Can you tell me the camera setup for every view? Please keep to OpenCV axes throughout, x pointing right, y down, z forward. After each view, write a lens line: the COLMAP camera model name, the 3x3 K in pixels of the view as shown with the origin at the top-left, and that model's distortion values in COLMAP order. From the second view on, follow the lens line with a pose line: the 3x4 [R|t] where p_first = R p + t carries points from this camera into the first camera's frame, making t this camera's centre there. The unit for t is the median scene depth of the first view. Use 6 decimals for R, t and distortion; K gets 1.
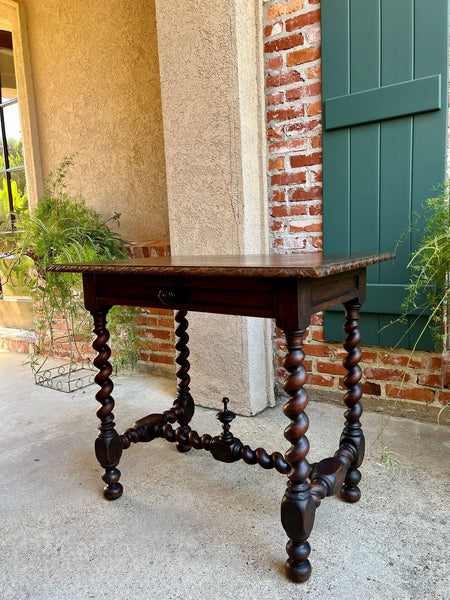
lens RADIAL K [[458.7, 0, 227.2], [0, 458.7, 301.2], [0, 0, 1]] dist [0.053657, -0.070203]
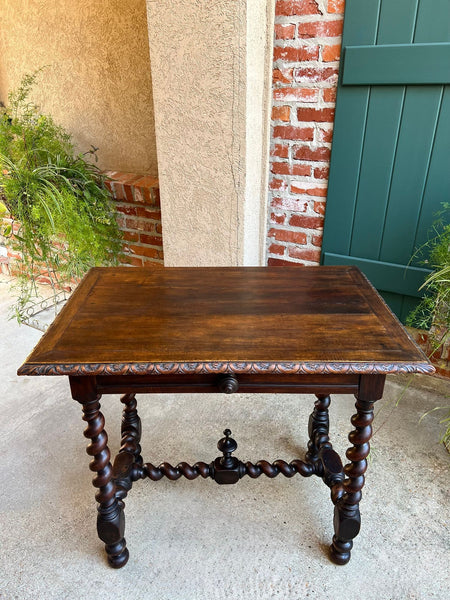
lens RADIAL K [[458.7, 0, 227.1], [0, 458.7, 304.2], [0, 0, 1]] dist [0.053657, -0.070203]
pose [[0.996703, 0.002950, 0.081077, -0.067795], [-0.028776, 0.947222, 0.319283, -0.236158], [-0.075856, -0.320564, 0.944185, 0.059044]]
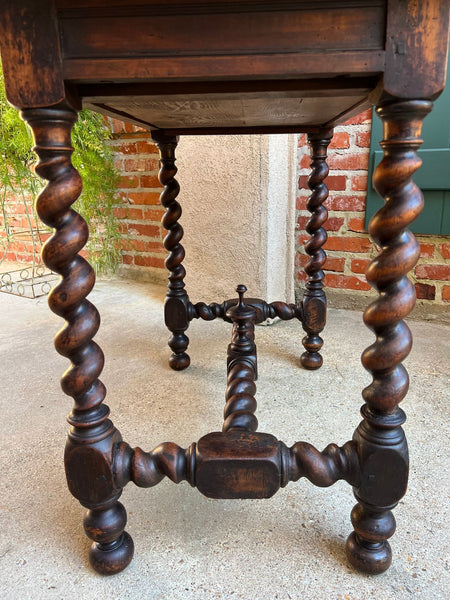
lens RADIAL K [[458.7, 0, 230.7], [0, 458.7, 300.4], [0, 0, 1]] dist [0.053657, -0.070203]
pose [[0.998620, 0.012376, 0.051030, -0.050683], [-0.019619, 0.989386, 0.143983, 0.095399], [-0.048706, -0.144786, 0.988263, 0.233646]]
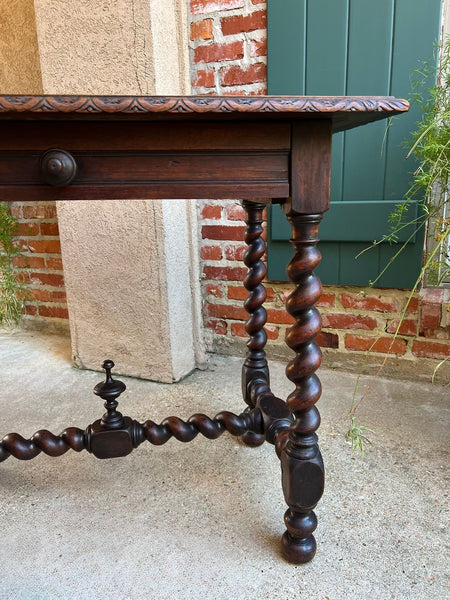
lens RADIAL K [[458.7, 0, 229.4], [0, 458.7, 305.3], [0, 0, 1]] dist [0.053657, -0.070203]
pose [[0.985868, -0.026647, 0.165389, 0.021171], [0.008222, 0.993775, 0.111098, 0.041558], [-0.167320, -0.108168, 0.979951, 0.262349]]
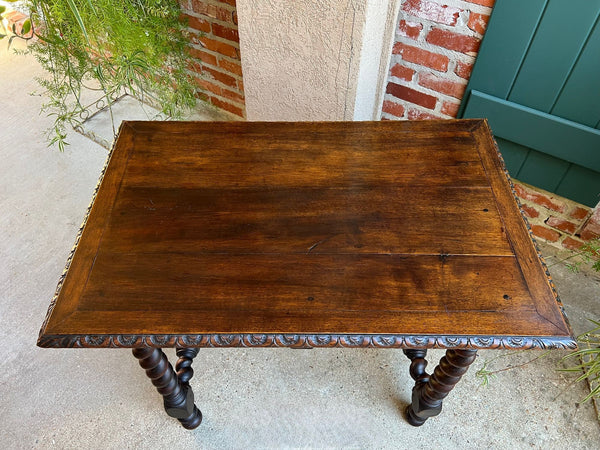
lens RADIAL K [[458.7, 0, 296.5], [0, 458.7, 226.4], [0, 0, 1]] dist [0.053657, -0.070203]
pose [[0.999065, 0.016086, 0.040134, -0.066054], [-0.039226, 0.727662, 0.684813, -0.344451], [-0.018188, -0.685747, 0.727613, 0.361974]]
